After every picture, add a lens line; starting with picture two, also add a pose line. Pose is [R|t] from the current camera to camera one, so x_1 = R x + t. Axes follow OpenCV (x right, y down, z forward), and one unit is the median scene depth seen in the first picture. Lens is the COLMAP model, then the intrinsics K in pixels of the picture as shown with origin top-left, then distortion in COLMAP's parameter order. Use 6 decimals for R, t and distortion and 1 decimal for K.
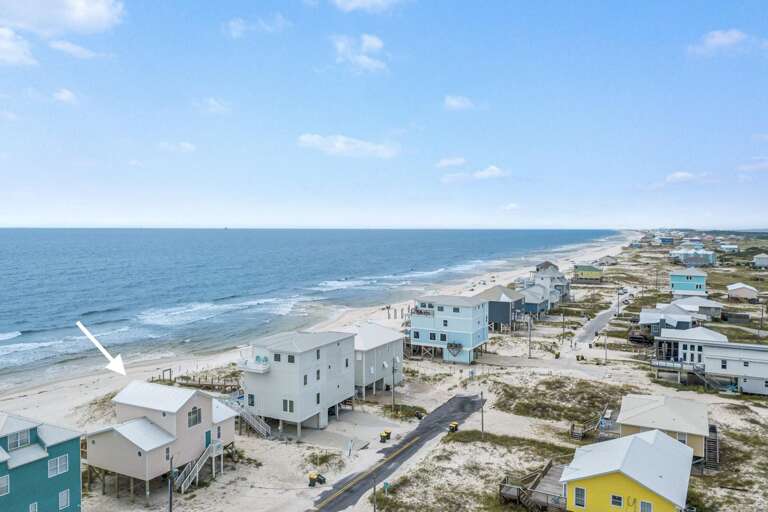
lens RADIAL K [[603.3, 0, 383.0], [0, 603.3, 256.7], [0, 0, 1]] dist [-0.013363, 0.002042]
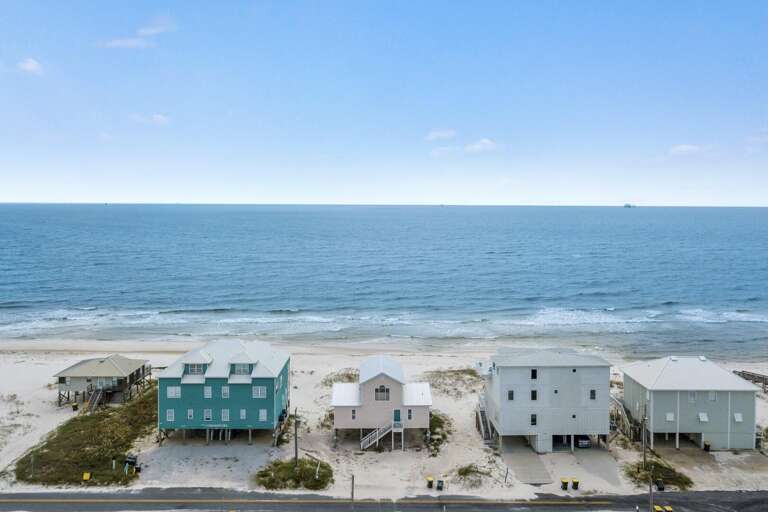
lens RADIAL K [[603.3, 0, 382.9], [0, 603.3, 255.1], [0, 0, 1]] dist [-0.013363, 0.002042]
pose [[0.492923, 0.071408, -0.867138, 0.623674], [-0.052816, 0.997244, 0.052099, -0.066855], [0.868469, 0.020118, 0.495336, 0.335173]]
